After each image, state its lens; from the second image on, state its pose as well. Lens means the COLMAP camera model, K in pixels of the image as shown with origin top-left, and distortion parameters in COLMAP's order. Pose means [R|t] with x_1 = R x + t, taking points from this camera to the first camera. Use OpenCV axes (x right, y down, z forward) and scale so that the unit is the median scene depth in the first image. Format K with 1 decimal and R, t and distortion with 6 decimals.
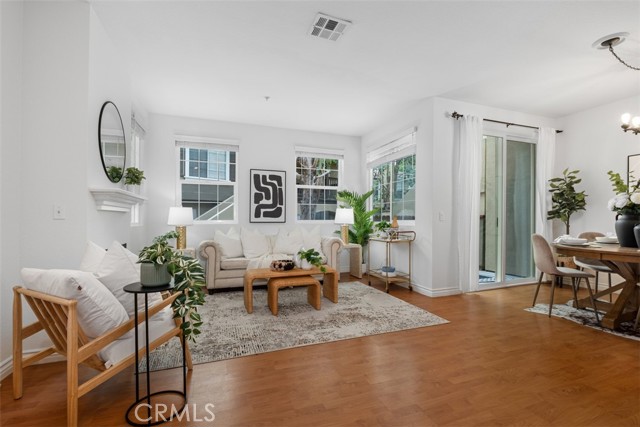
lens RADIAL K [[282.1, 0, 316.0], [0, 282.1, 219.8], [0, 0, 1]] dist [-0.000354, -0.004803]
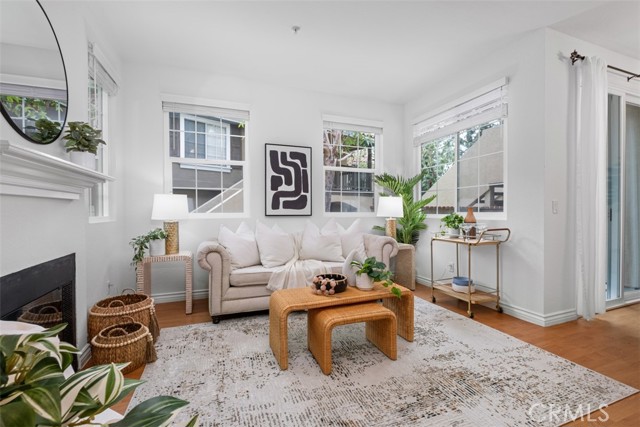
lens RADIAL K [[282.1, 0, 315.4], [0, 282.1, 215.5], [0, 0, 1]] dist [-0.000354, -0.004803]
pose [[0.999959, -0.001267, 0.008957, -0.130514], [0.001118, 0.999860, 0.016675, -0.003838], [-0.008977, -0.016664, 0.999821, 0.306118]]
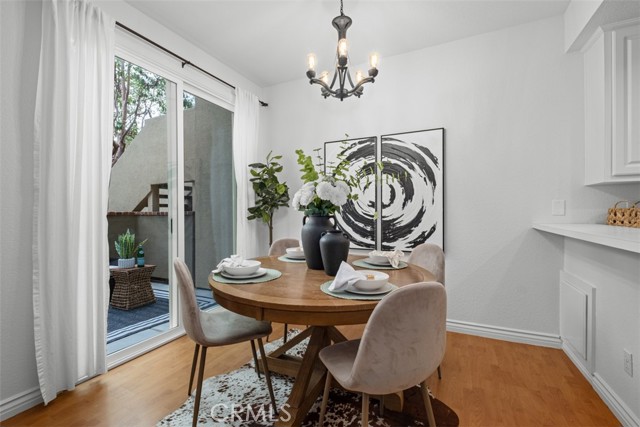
lens RADIAL K [[282.1, 0, 318.5], [0, 282.1, 210.8], [0, 0, 1]] dist [-0.000354, -0.004803]
pose [[0.716764, -0.002351, 0.697312, 0.483658], [0.005813, 0.999980, -0.002604, -0.021903], [-0.697291, 0.005920, 0.716763, 0.385618]]
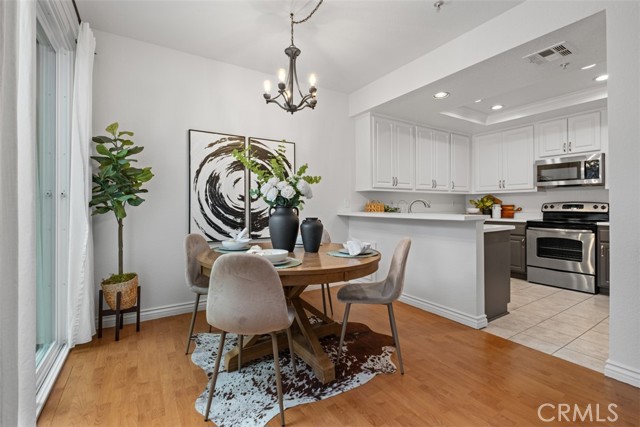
lens RADIAL K [[282.1, 0, 321.4], [0, 282.1, 208.0], [0, 0, 1]] dist [-0.000354, -0.004803]
pose [[-0.215022, -0.007739, 0.976578, 0.264930], [0.003497, 0.999956, 0.008694, -0.017626], [-0.976603, 0.005284, -0.214986, 0.760171]]
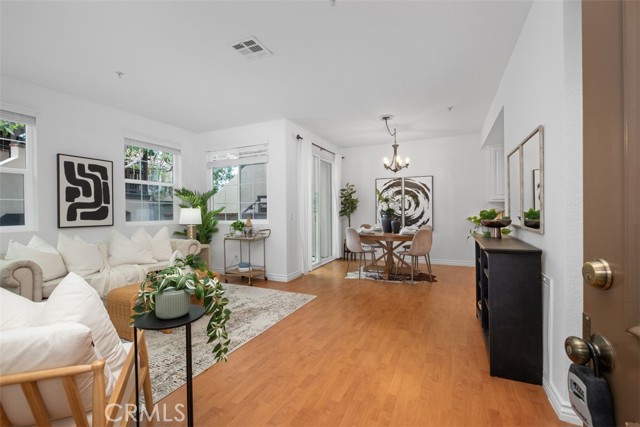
lens RADIAL K [[282.1, 0, 322.0], [0, 282.1, 210.9], [0, 0, 1]] dist [-0.000354, -0.004803]
pose [[0.701729, -0.007029, 0.712410, -0.326396], [0.009188, 0.999957, 0.000816, -0.033534], [-0.712385, 0.005973, 0.701763, 0.021405]]
